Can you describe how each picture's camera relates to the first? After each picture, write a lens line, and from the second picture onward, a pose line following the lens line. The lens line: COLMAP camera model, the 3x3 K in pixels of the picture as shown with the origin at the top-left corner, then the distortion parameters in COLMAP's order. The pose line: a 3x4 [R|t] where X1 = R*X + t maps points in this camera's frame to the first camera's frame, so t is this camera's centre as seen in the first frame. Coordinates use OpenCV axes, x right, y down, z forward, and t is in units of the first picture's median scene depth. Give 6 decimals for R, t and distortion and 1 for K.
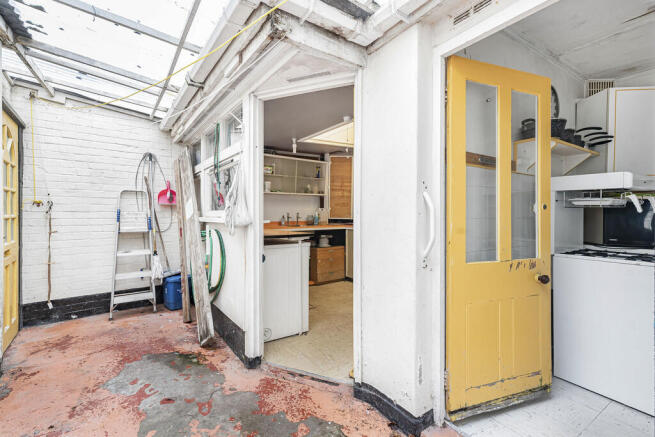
lens RADIAL K [[297.2, 0, 329.5], [0, 297.2, 214.5], [0, 0, 1]] dist [-0.002477, 0.000241]
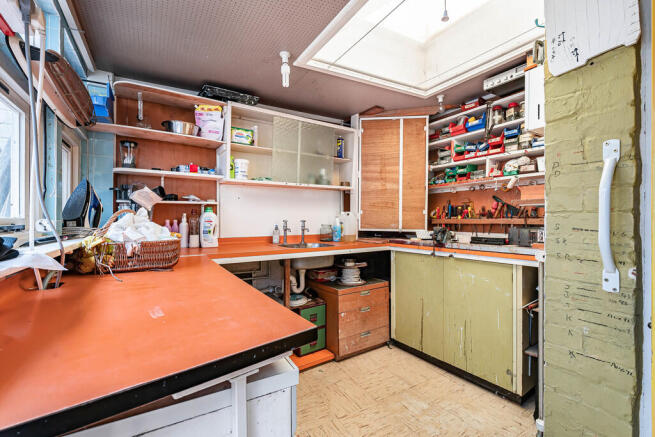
lens RADIAL K [[297.2, 0, 329.9], [0, 297.2, 218.9], [0, 0, 1]] dist [-0.002477, 0.000241]
pose [[0.997213, -0.004516, -0.074467, -0.016170], [0.004158, 0.999979, -0.004967, -0.005736], [0.074488, 0.004643, 0.997211, 0.450459]]
